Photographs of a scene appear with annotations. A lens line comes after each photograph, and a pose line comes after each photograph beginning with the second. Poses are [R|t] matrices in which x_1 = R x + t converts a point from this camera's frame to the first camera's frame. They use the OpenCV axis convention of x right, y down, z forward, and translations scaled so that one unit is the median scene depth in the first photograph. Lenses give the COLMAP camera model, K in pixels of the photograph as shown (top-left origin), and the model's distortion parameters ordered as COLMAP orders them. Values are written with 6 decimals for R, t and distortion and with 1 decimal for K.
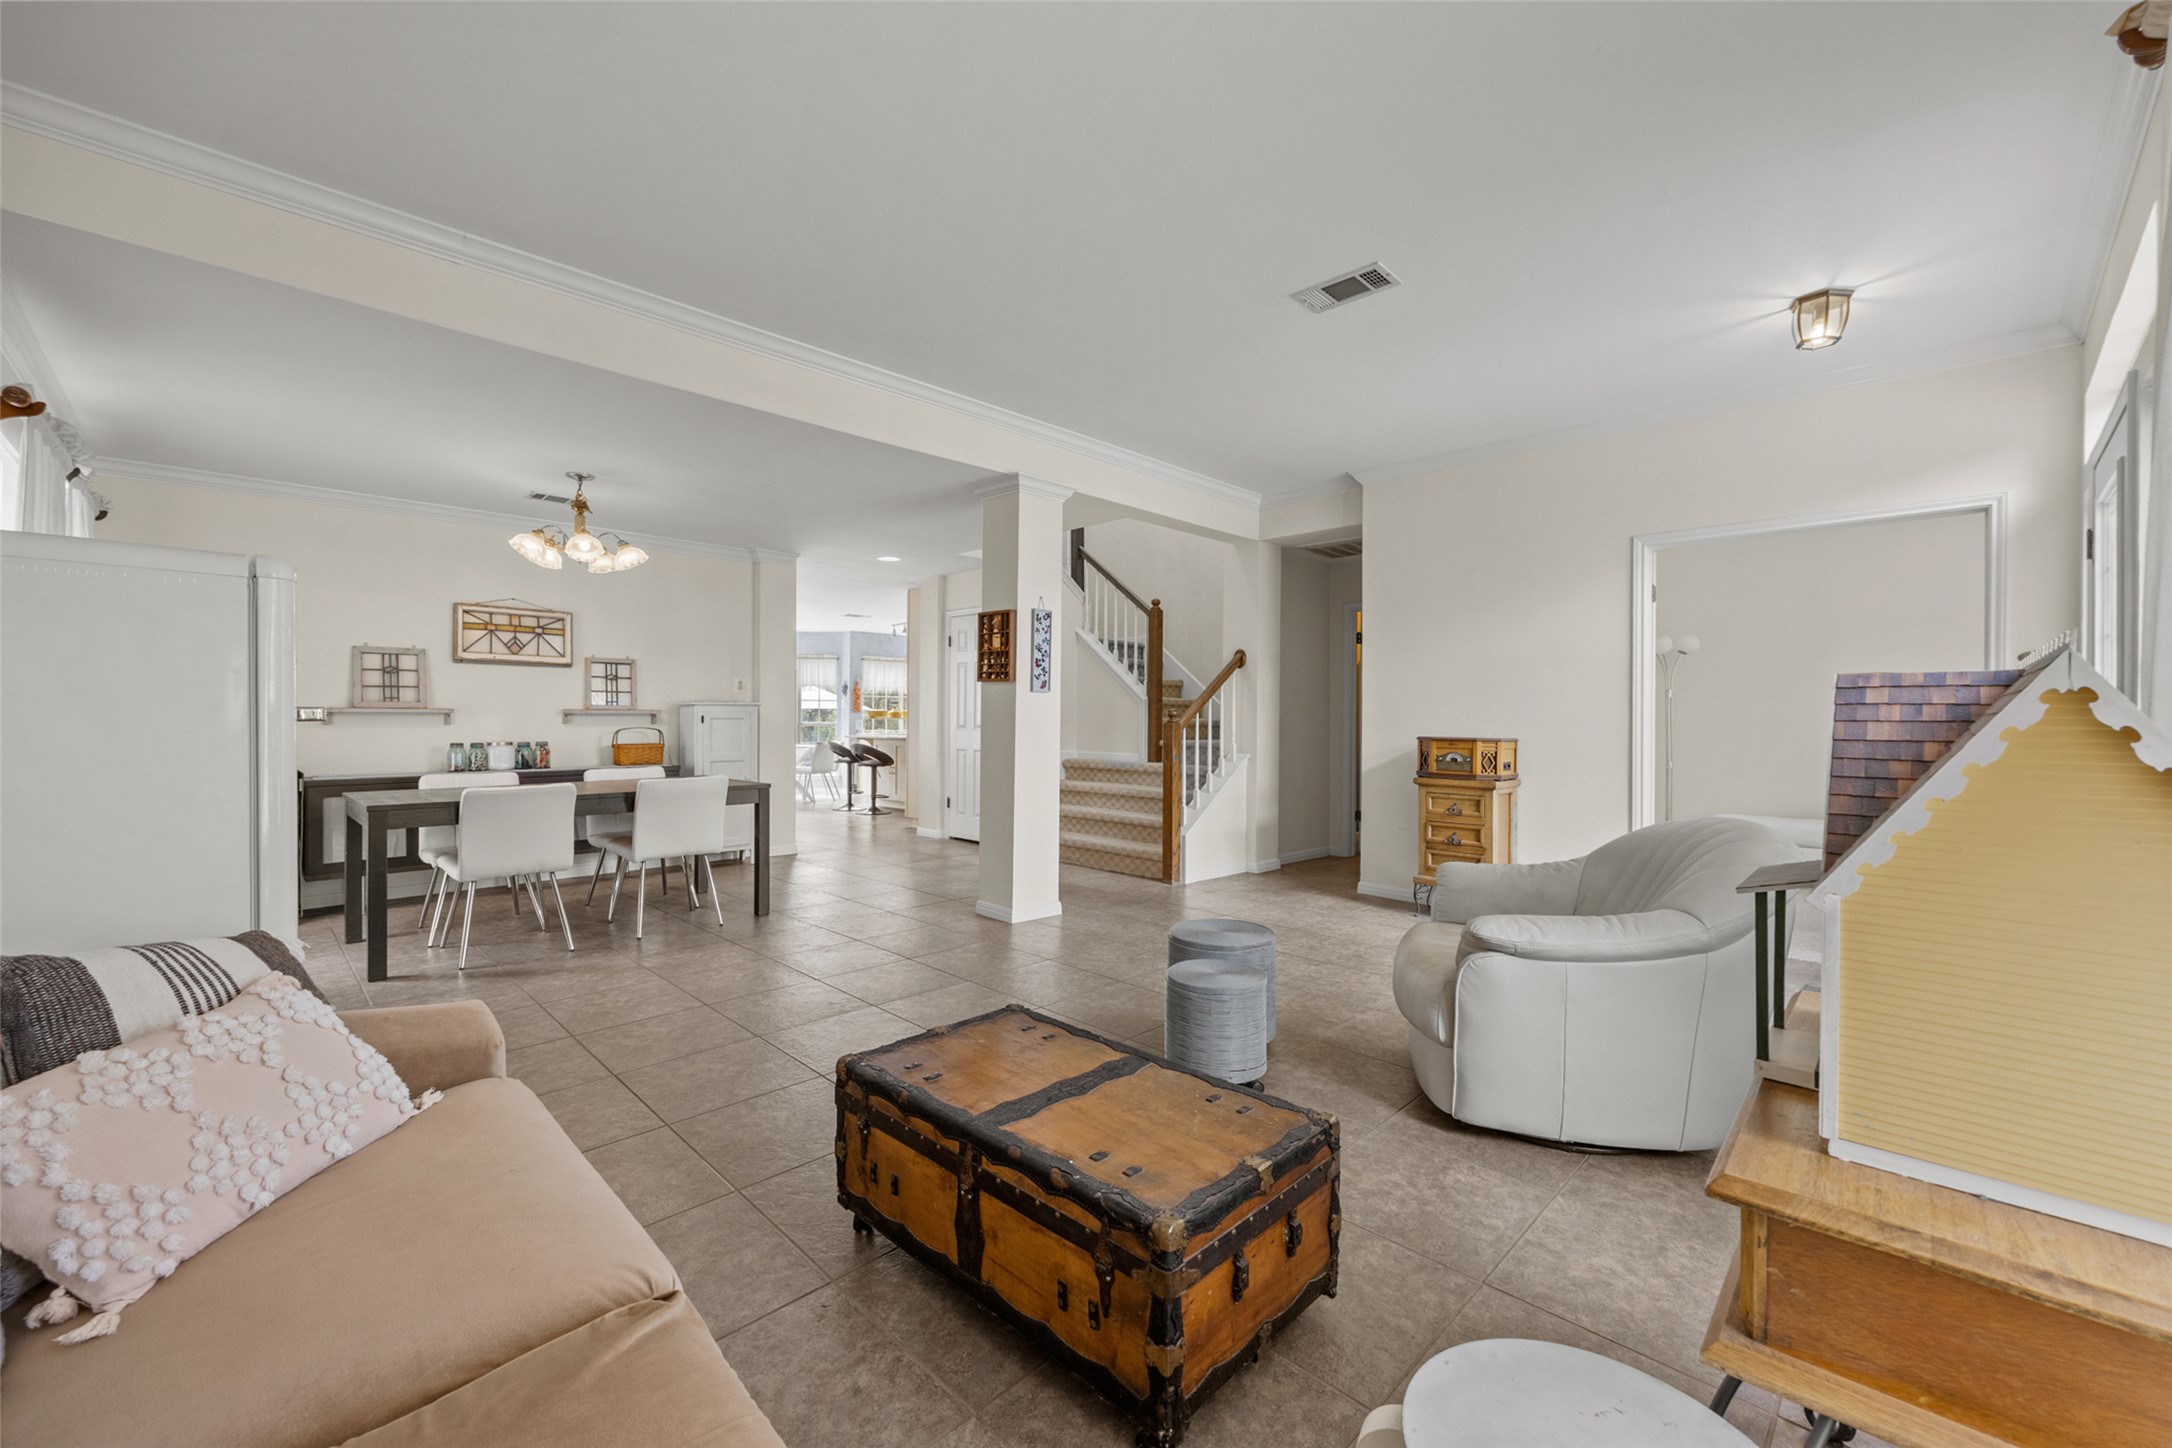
lens RADIAL K [[838.9, 0, 1100.6], [0, 838.9, 719.1], [0, 0, 1]] dist [-0.000434, -0.000025]
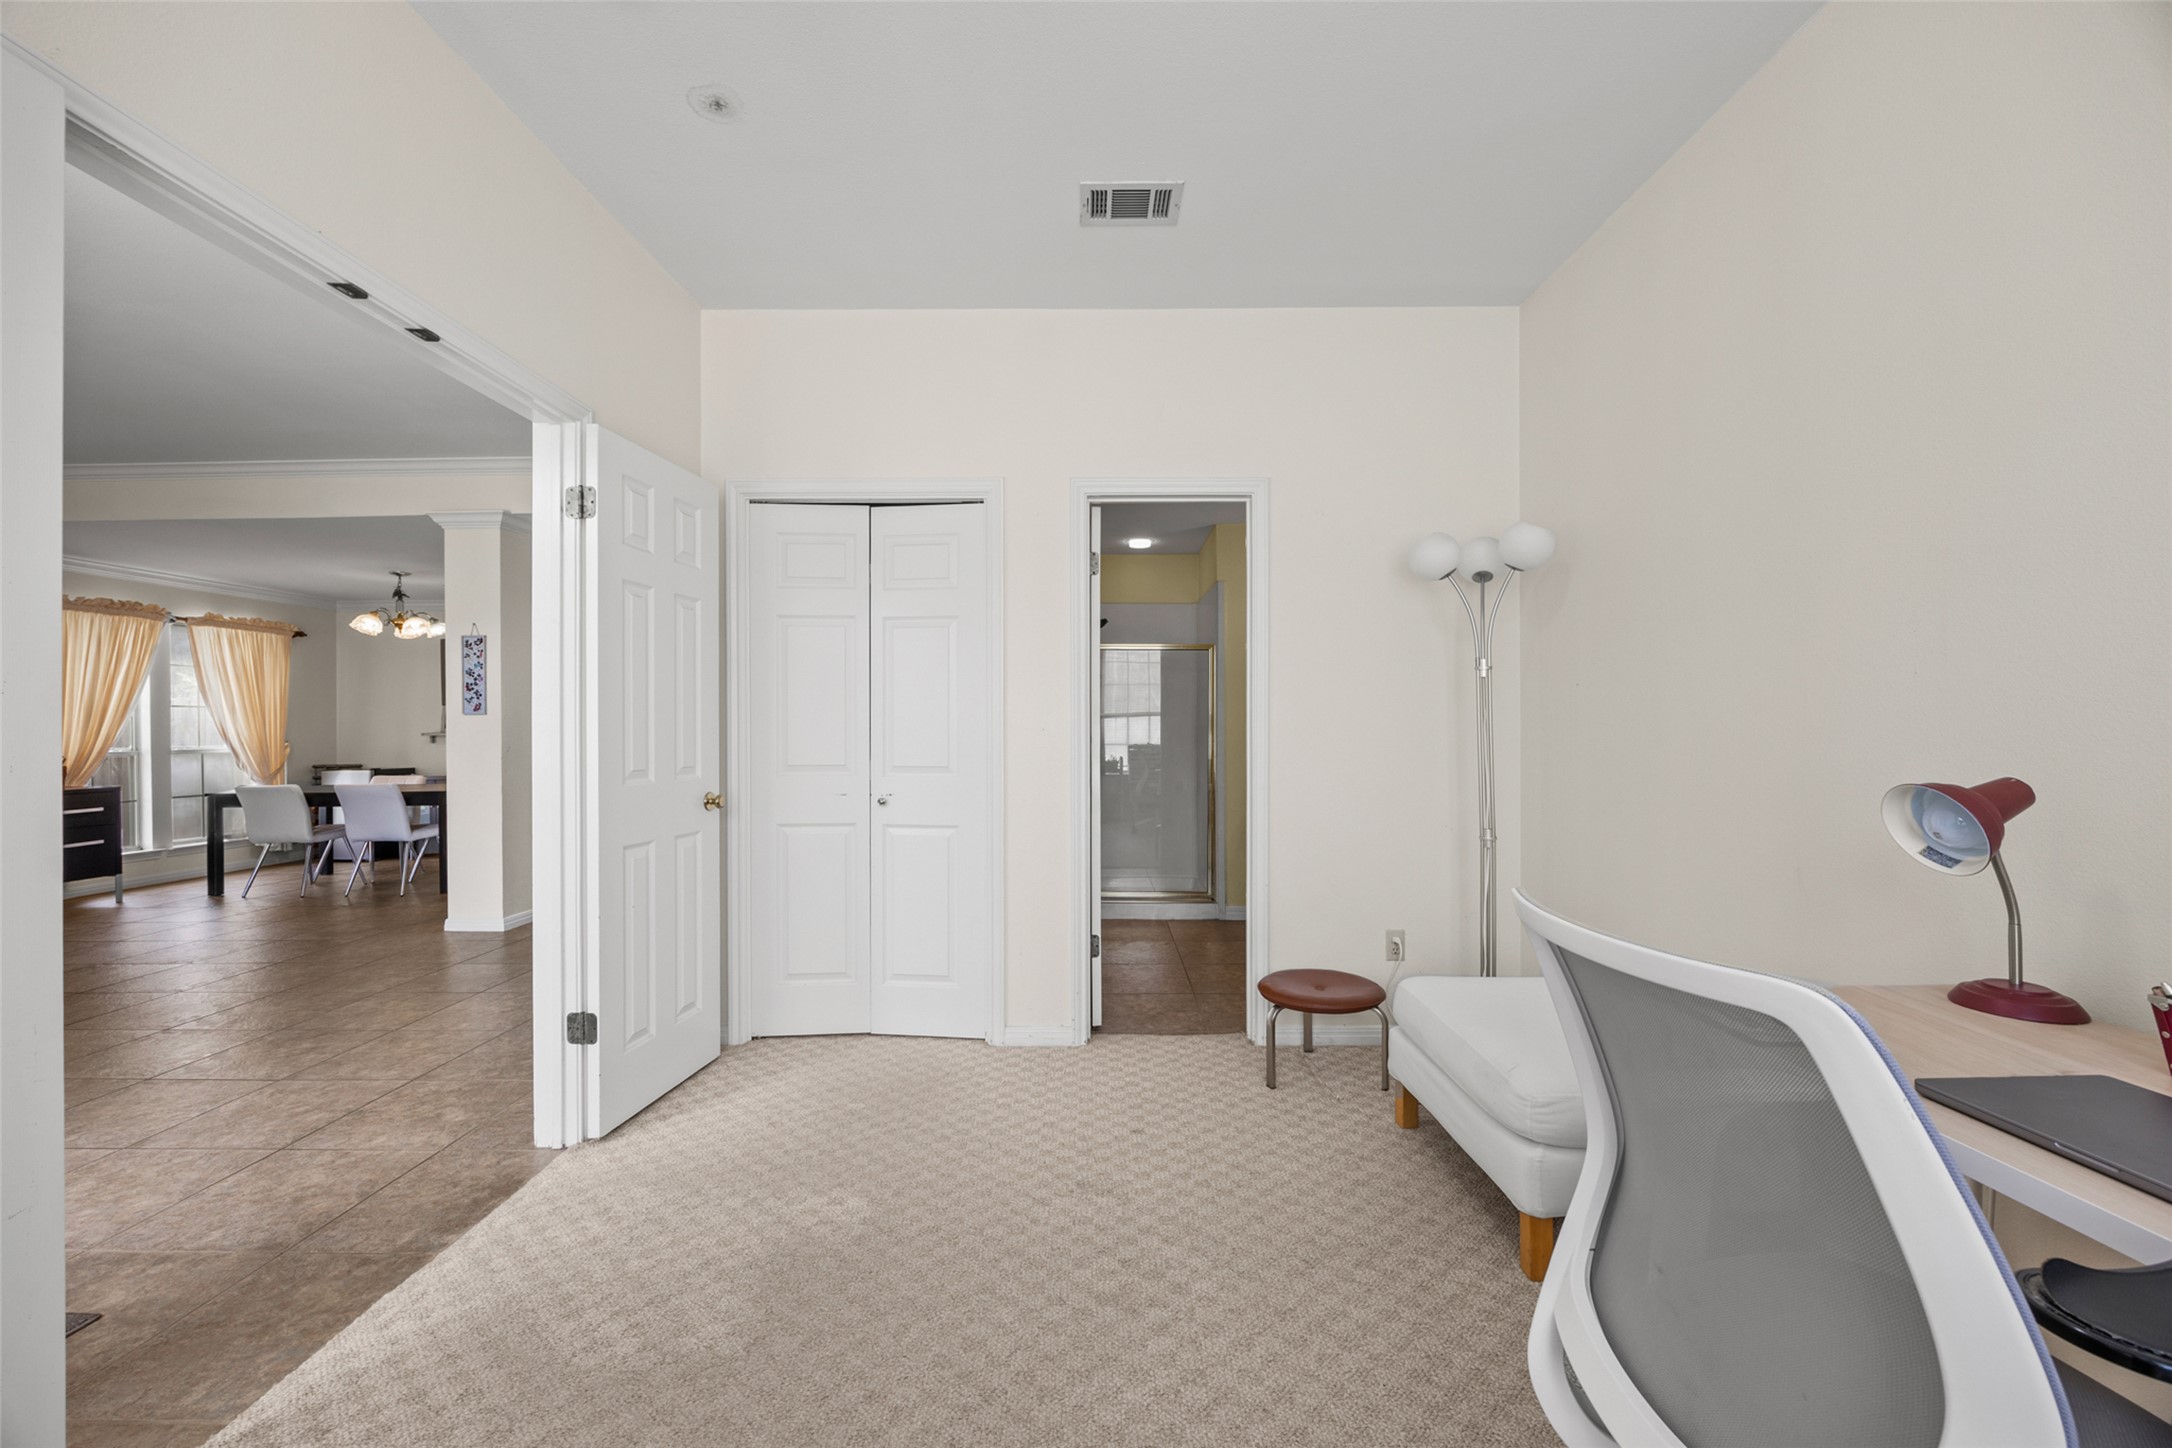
lens RADIAL K [[838.9, 0, 1075.8], [0, 838.9, 727.9], [0, 0, 1]] dist [-0.000434, -0.000025]
pose [[0.680162, -0.010649, -0.732984, 1.041897], [0.005083, 0.999939, -0.009811, -0.001676], [0.733044, 0.002948, 0.680175, 0.730508]]
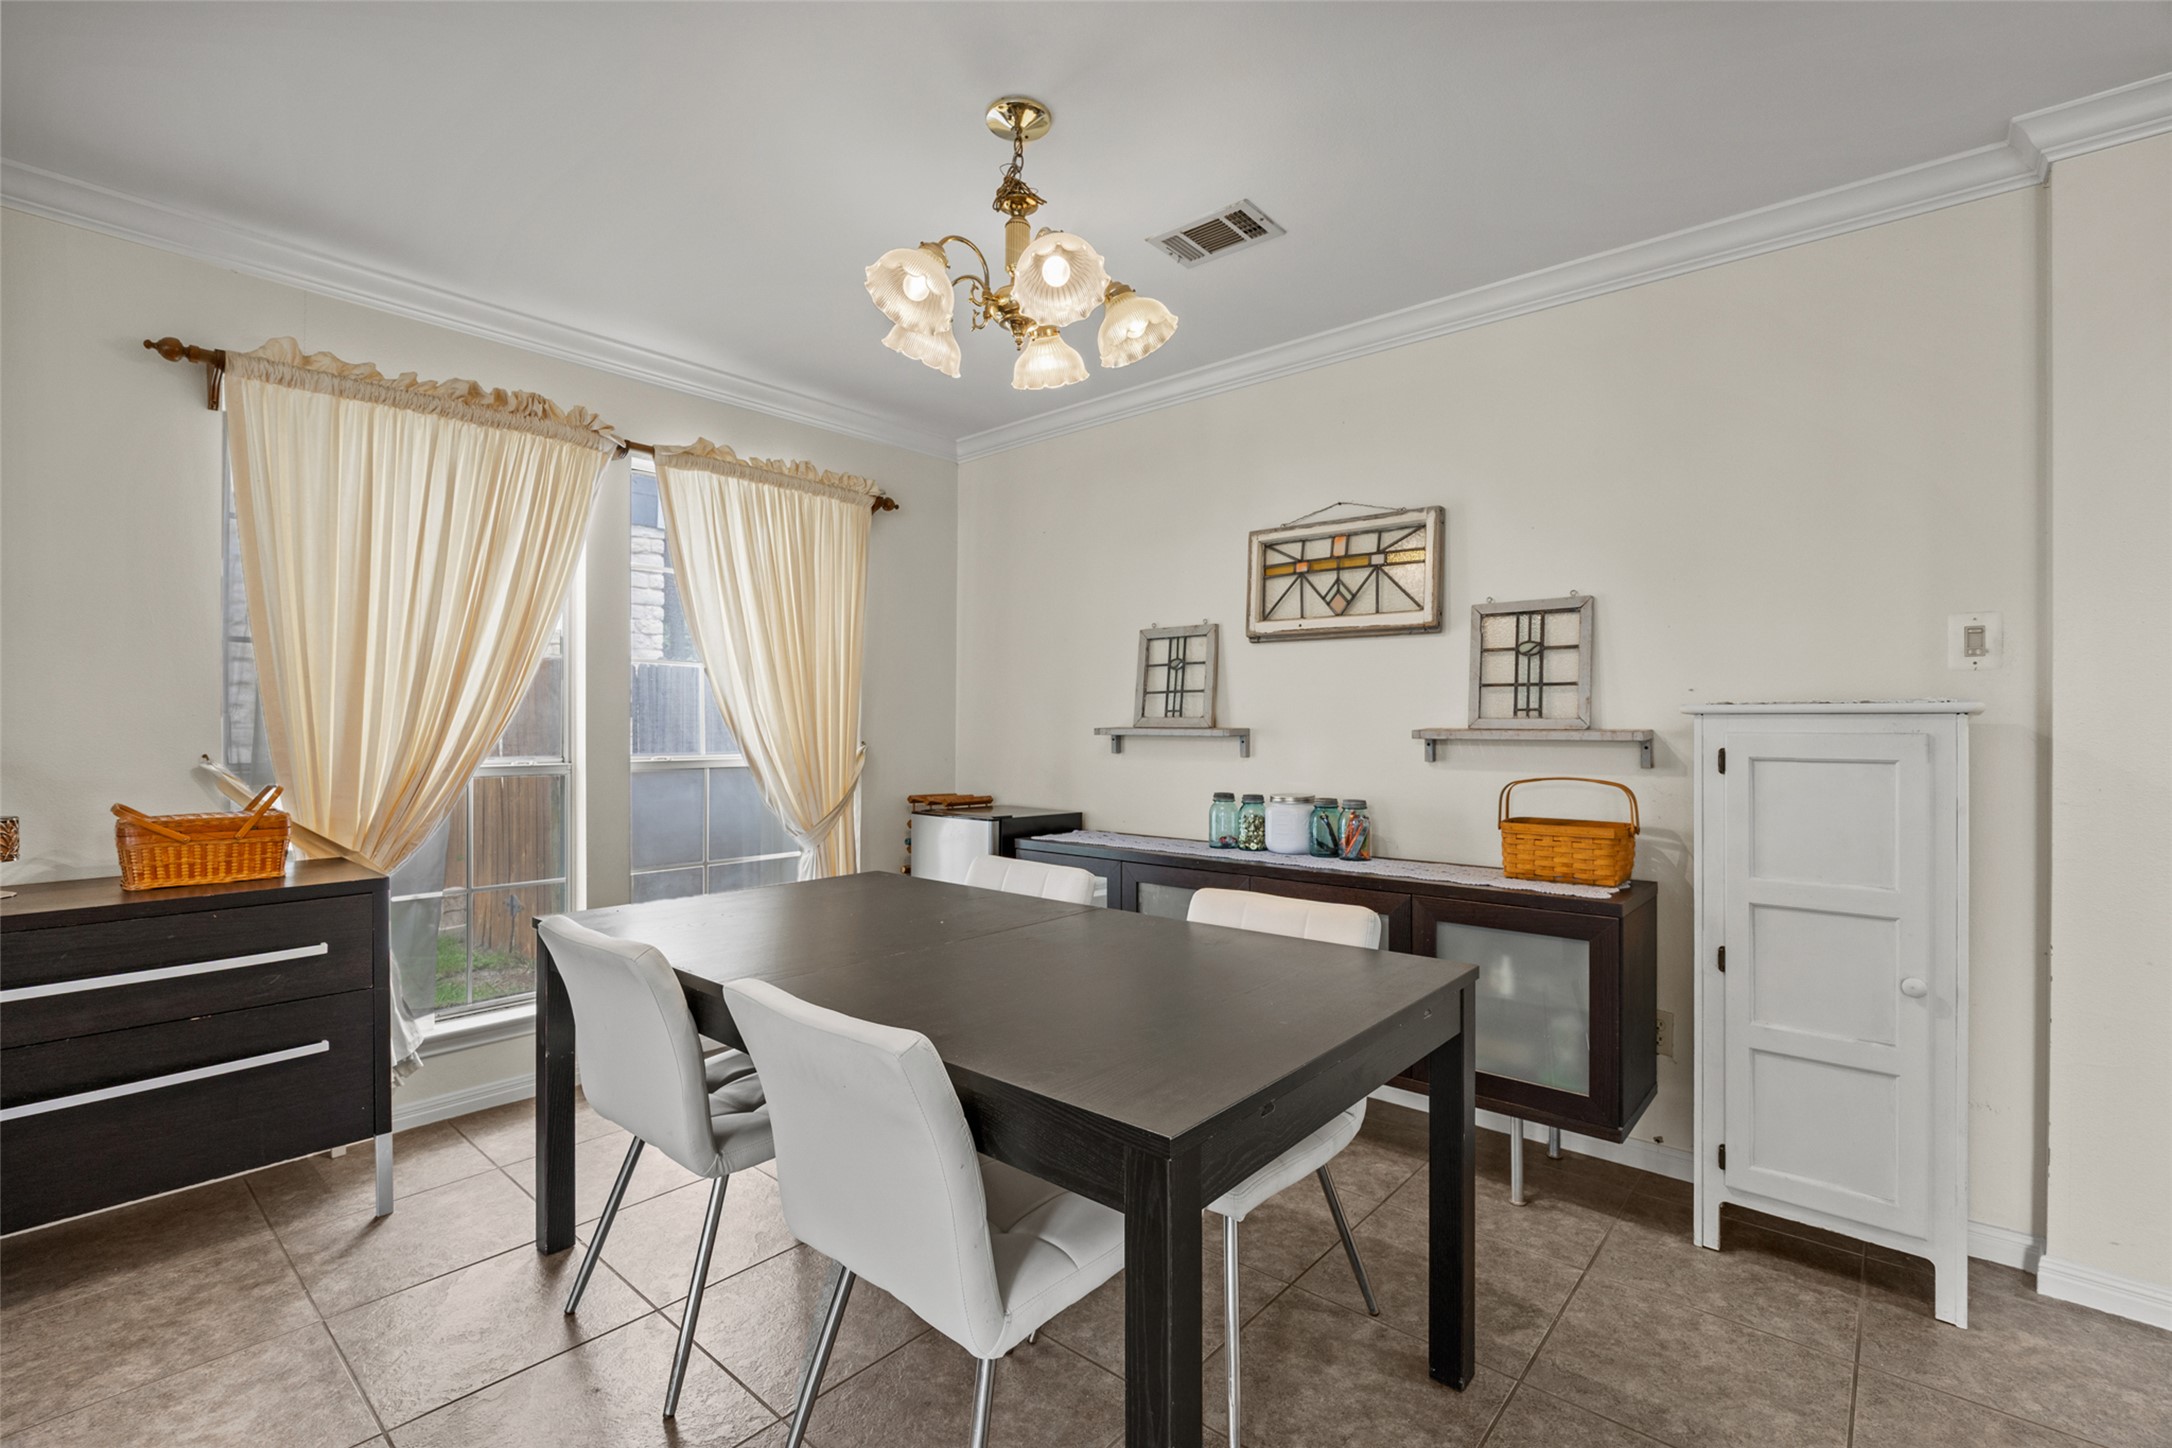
lens RADIAL K [[956.0, 0, 1085.8], [0, 956.0, 731.3], [0, 0, 1]] dist [0.001381, 0.000386]
pose [[0.051579, 0.000555, -0.998669, -0.156651], [-0.009873, 0.999951, 0.000046, -0.009234], [0.998620, 0.009858, 0.051582, 0.849037]]
